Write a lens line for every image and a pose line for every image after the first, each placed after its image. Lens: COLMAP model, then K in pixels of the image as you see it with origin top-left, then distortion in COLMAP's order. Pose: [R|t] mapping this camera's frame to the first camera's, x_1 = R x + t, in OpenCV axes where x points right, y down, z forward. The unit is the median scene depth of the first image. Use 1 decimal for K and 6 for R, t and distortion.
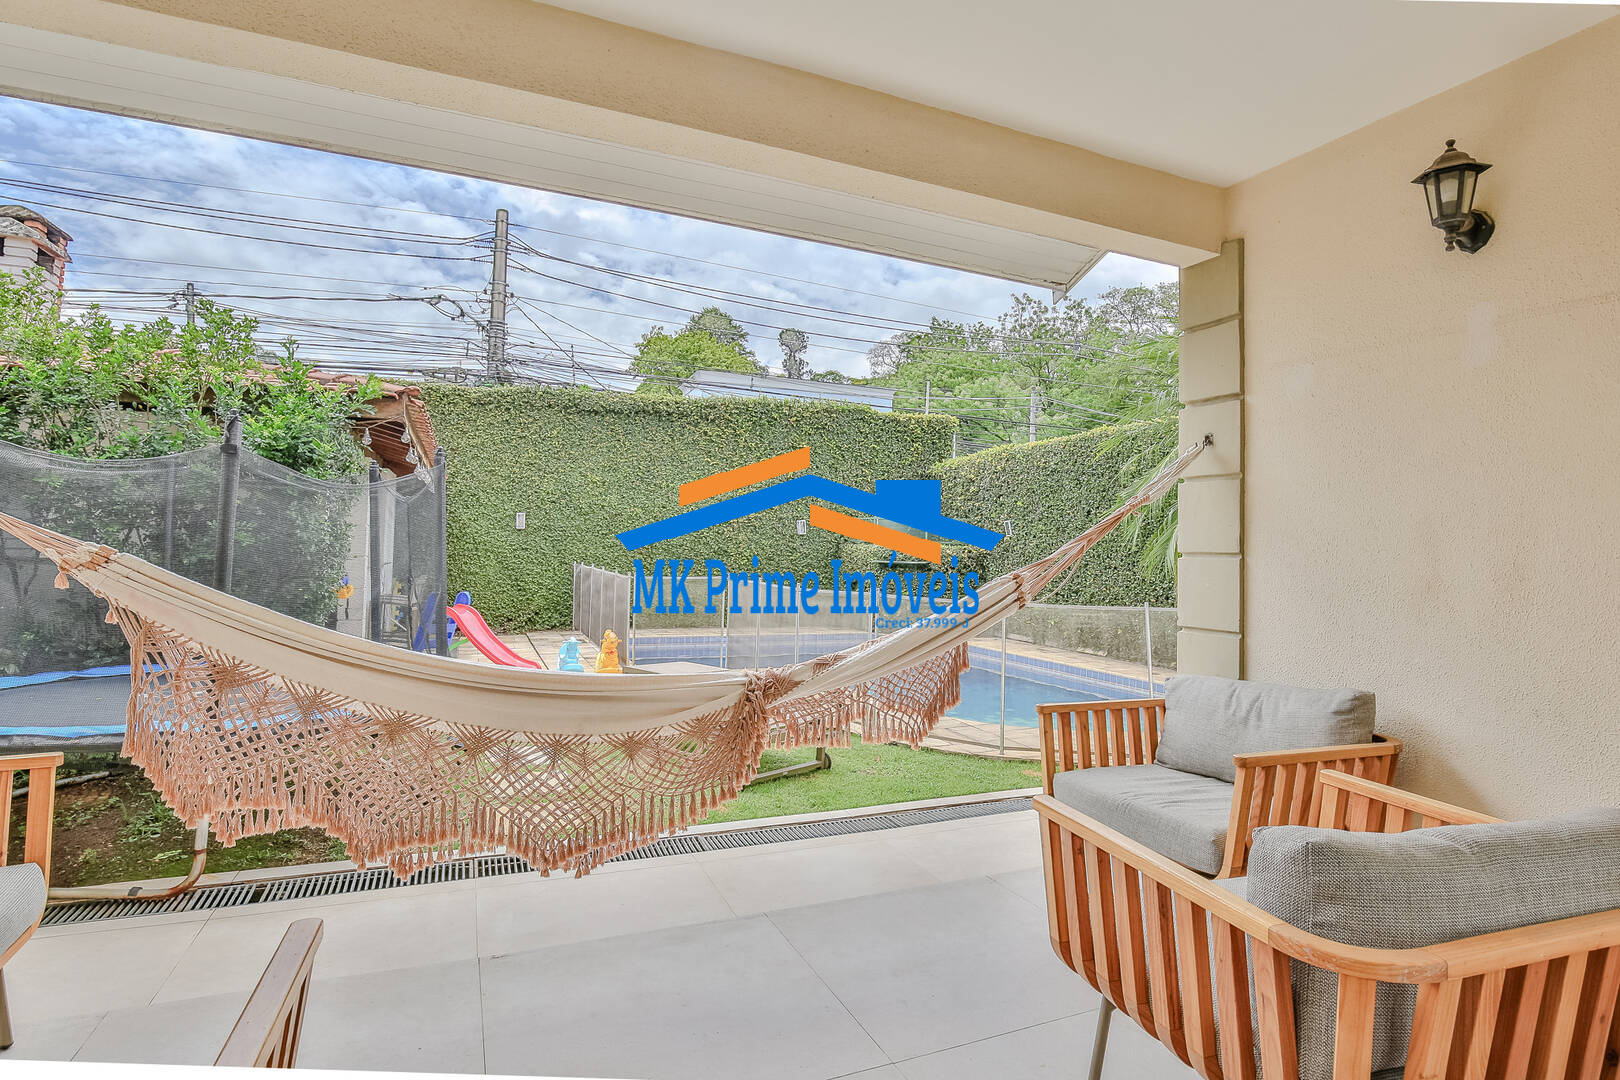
lens RADIAL K [[809.0, 0, 858.3], [0, 809.0, 538.1], [0, 0, 1]] dist [-0.012132, 0.000247]
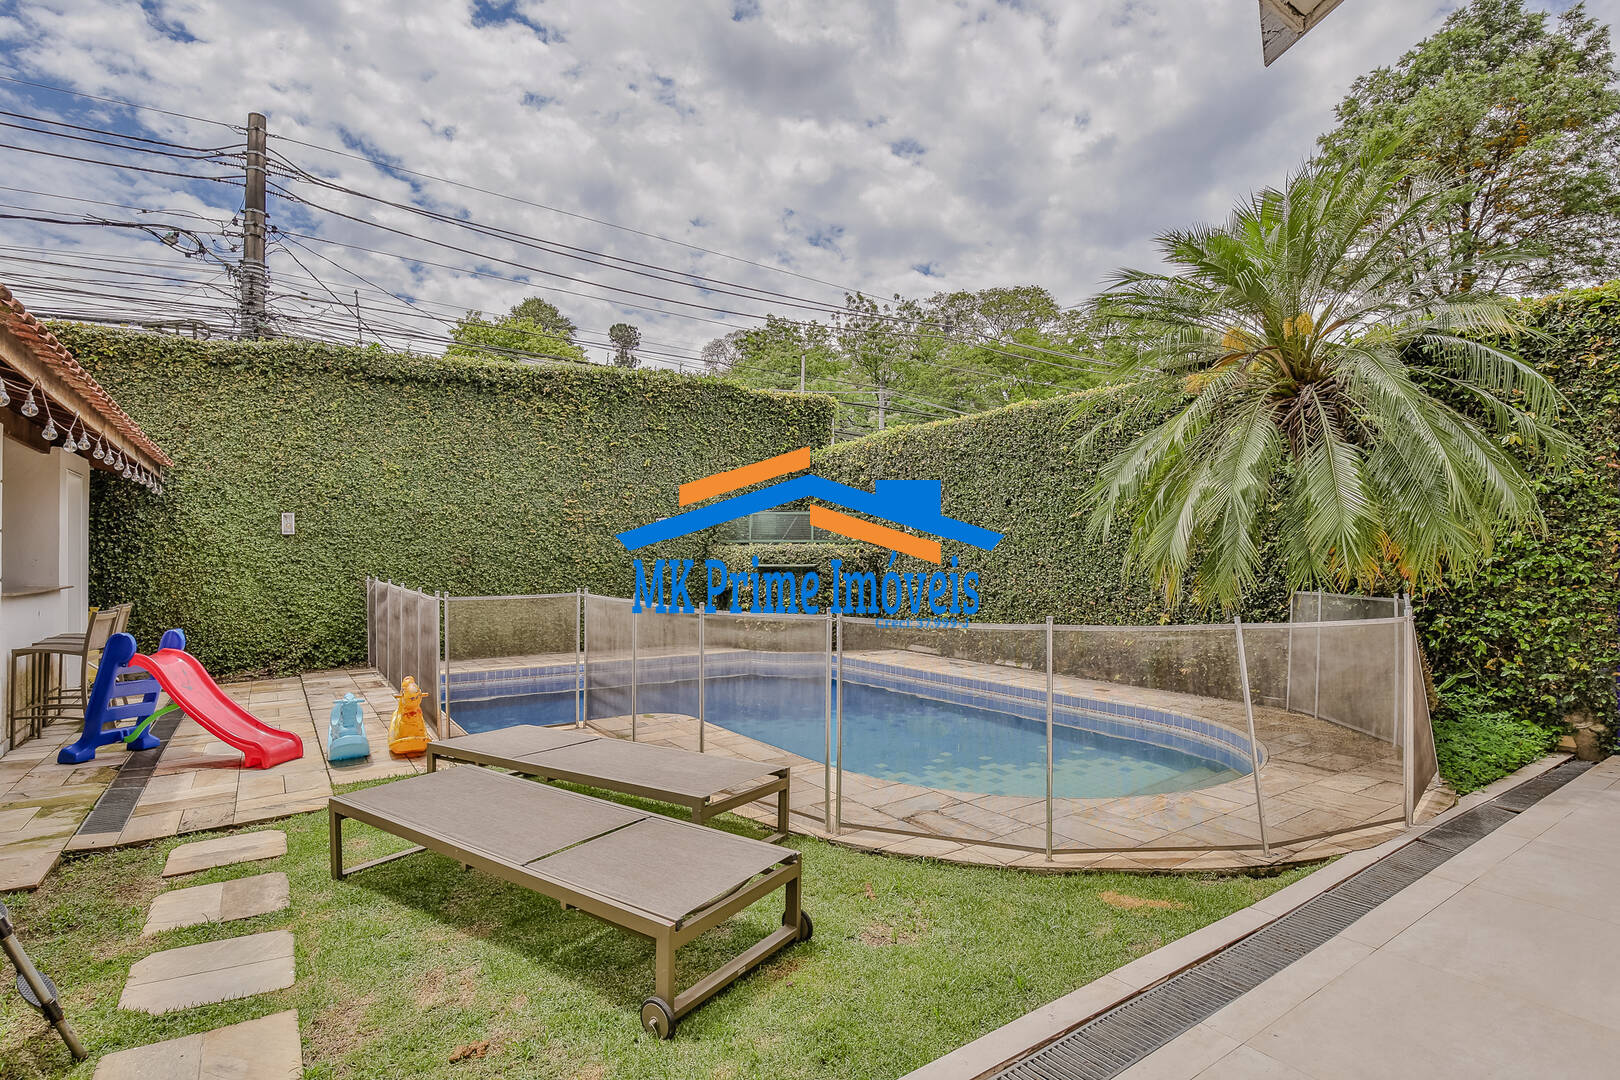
lens RADIAL K [[793.0, 0, 805.8], [0, 793.0, 557.4], [0, 0, 1]] dist [-0.026261, -0.000843]
pose [[0.989210, -0.024862, 0.144379, -0.047709], [0.021867, 0.999512, 0.022294, 0.003500], [-0.144863, -0.018897, 0.989271, 0.198916]]
